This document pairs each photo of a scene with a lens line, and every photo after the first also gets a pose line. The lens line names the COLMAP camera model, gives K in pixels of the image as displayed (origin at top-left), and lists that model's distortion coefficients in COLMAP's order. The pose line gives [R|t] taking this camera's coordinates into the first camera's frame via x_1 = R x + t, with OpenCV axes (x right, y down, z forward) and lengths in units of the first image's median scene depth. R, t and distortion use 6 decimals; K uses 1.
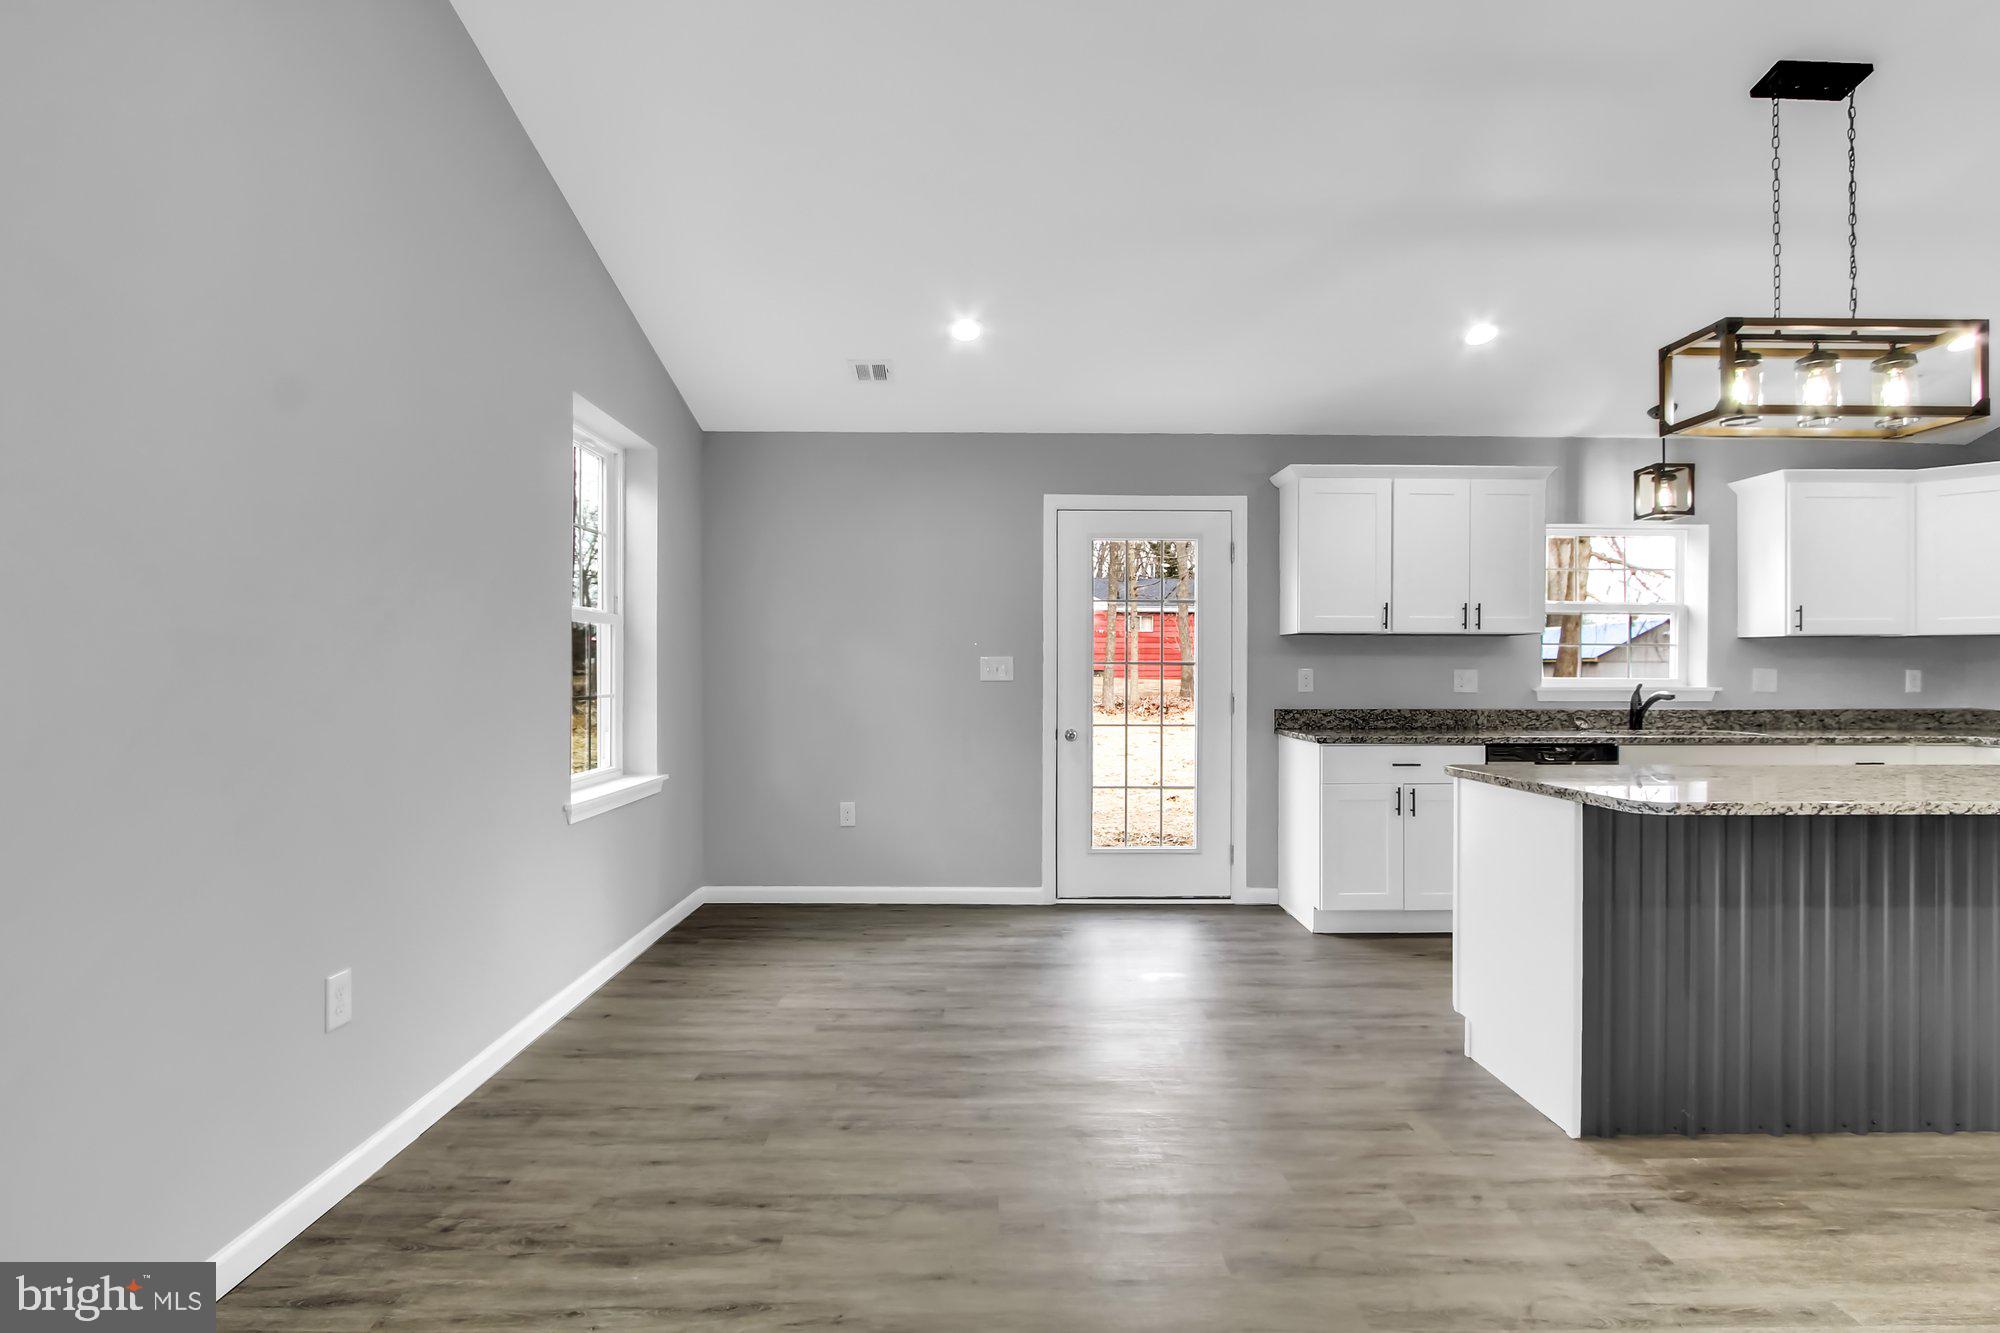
lens RADIAL K [[946.3, 0, 991.5], [0, 946.3, 671.5], [0, 0, 1]] dist [-0.016821, 0.000805]
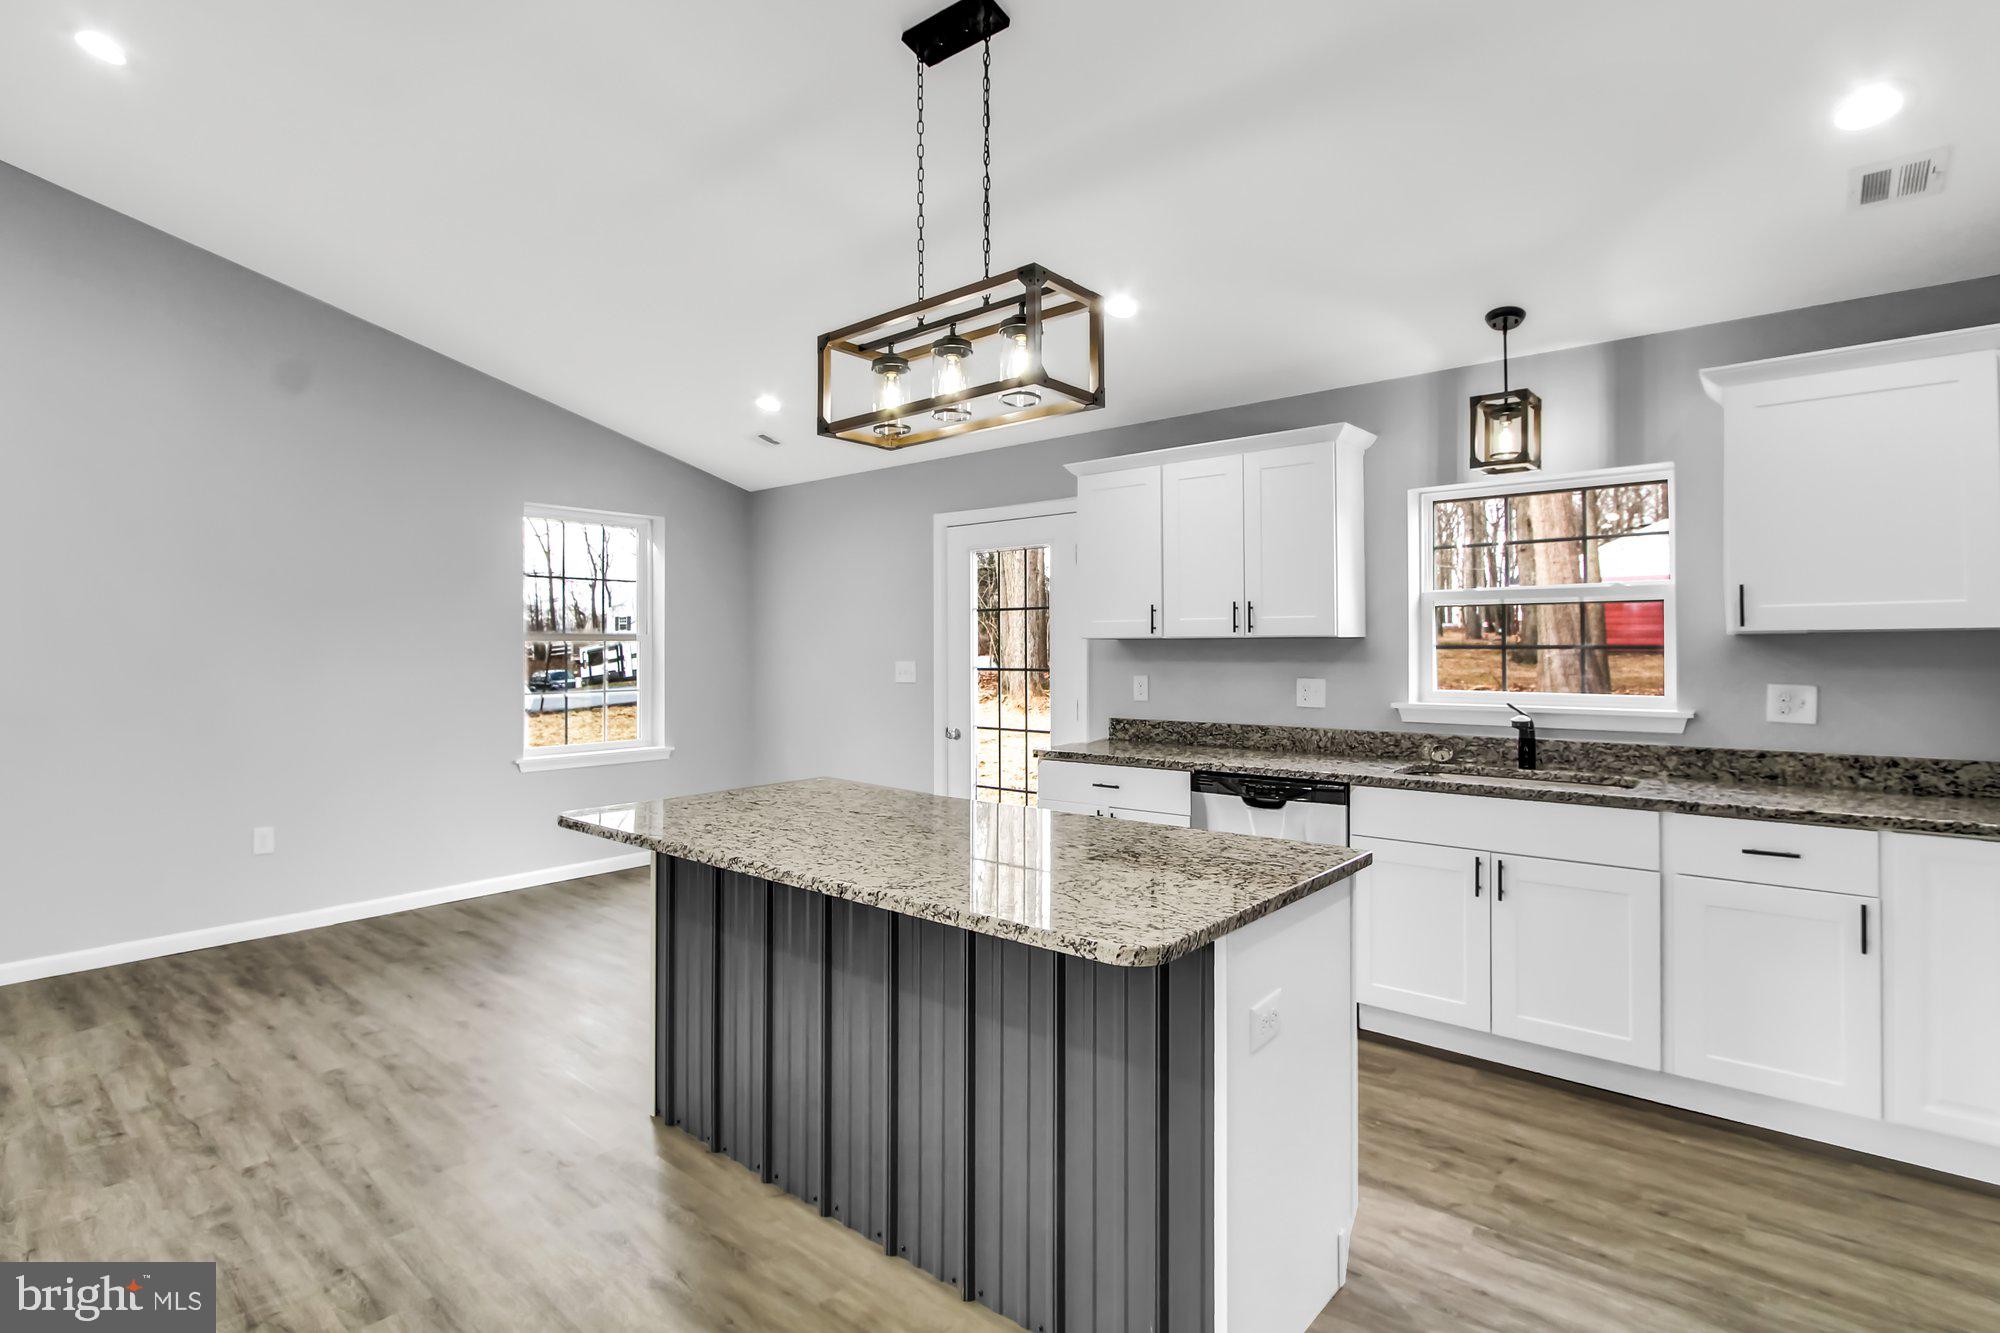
lens RADIAL K [[967.4, 0, 1003.4], [0, 967.4, 631.9], [0, 0, 1]] dist [-0.018407, 0.001672]
pose [[0.759909, -0.016256, -0.649826, 0.964891], [0.004489, 0.999795, -0.019761, -0.031276], [0.650013, 0.012099, 0.759826, 0.224063]]
